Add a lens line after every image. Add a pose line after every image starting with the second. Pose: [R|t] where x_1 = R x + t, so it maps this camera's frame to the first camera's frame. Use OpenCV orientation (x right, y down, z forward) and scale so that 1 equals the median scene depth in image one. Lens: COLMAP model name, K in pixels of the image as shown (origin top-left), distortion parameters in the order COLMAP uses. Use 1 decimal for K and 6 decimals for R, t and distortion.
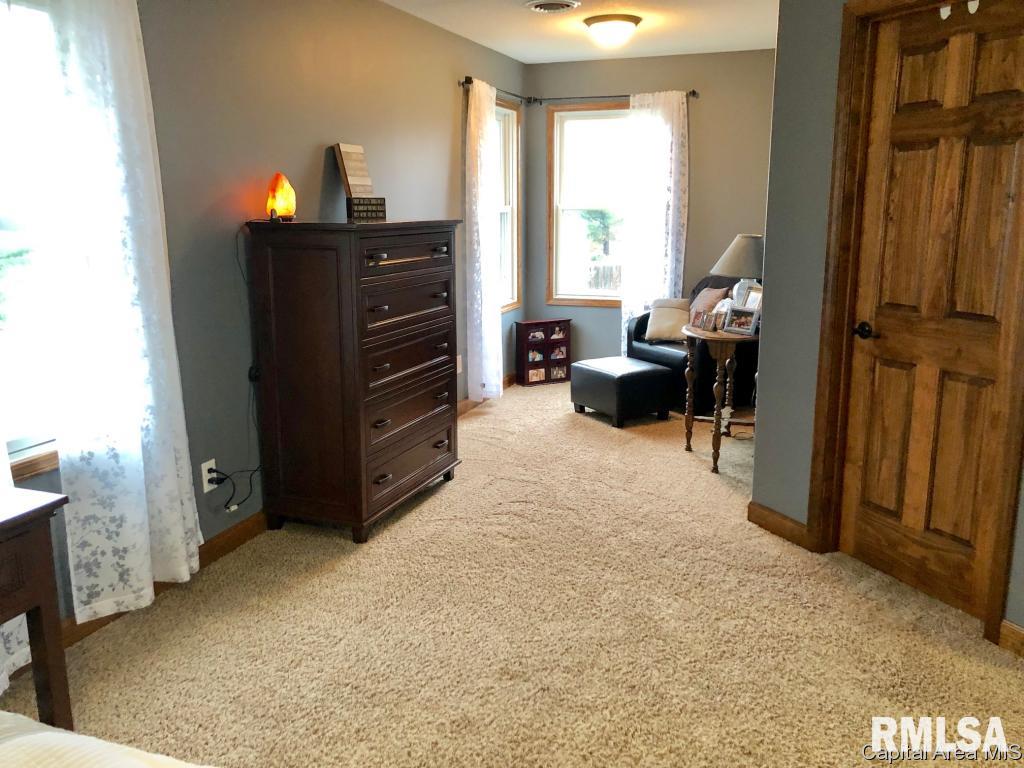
lens RADIAL K [[842.5, 0, 510.4], [0, 842.5, 380.8], [0, 0, 1]] dist [0.007166, -0.003585]
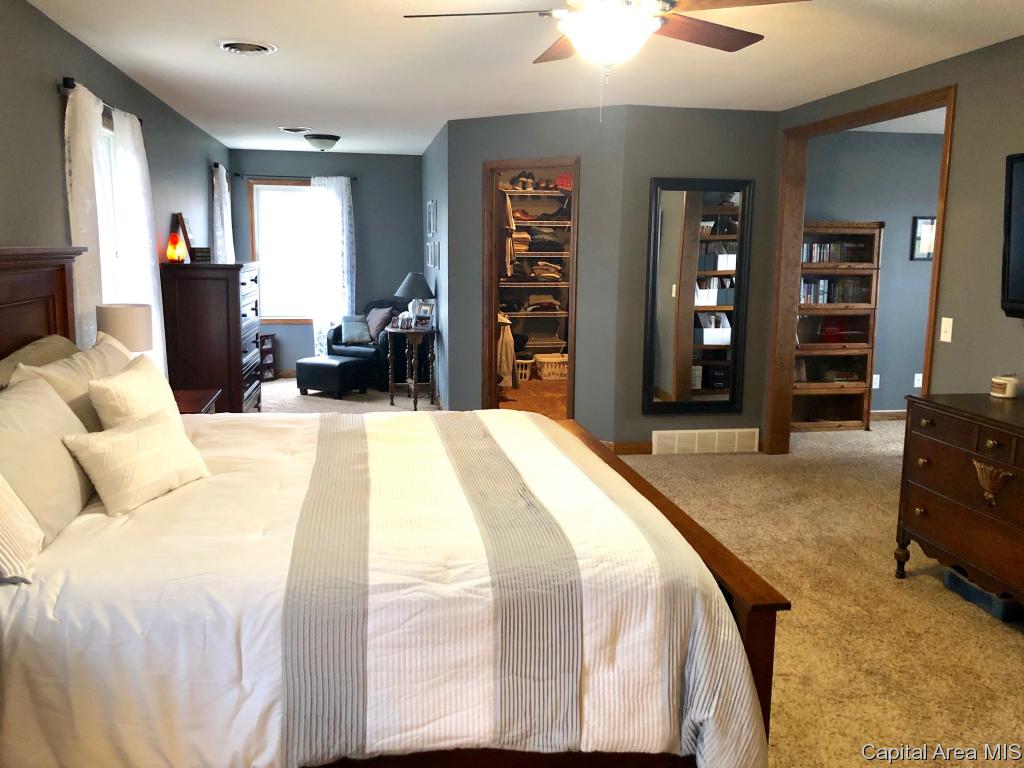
lens RADIAL K [[842.5, 0, 512.4], [0, 842.5, 385.1], [0, 0, 1]] dist [0.007166, -0.003585]
pose [[0.862847, -0.063020, 0.501521, -0.311733], [0.085068, 0.996150, -0.021182, 0.077356], [-0.498255, 0.060940, 0.864886, -0.404825]]
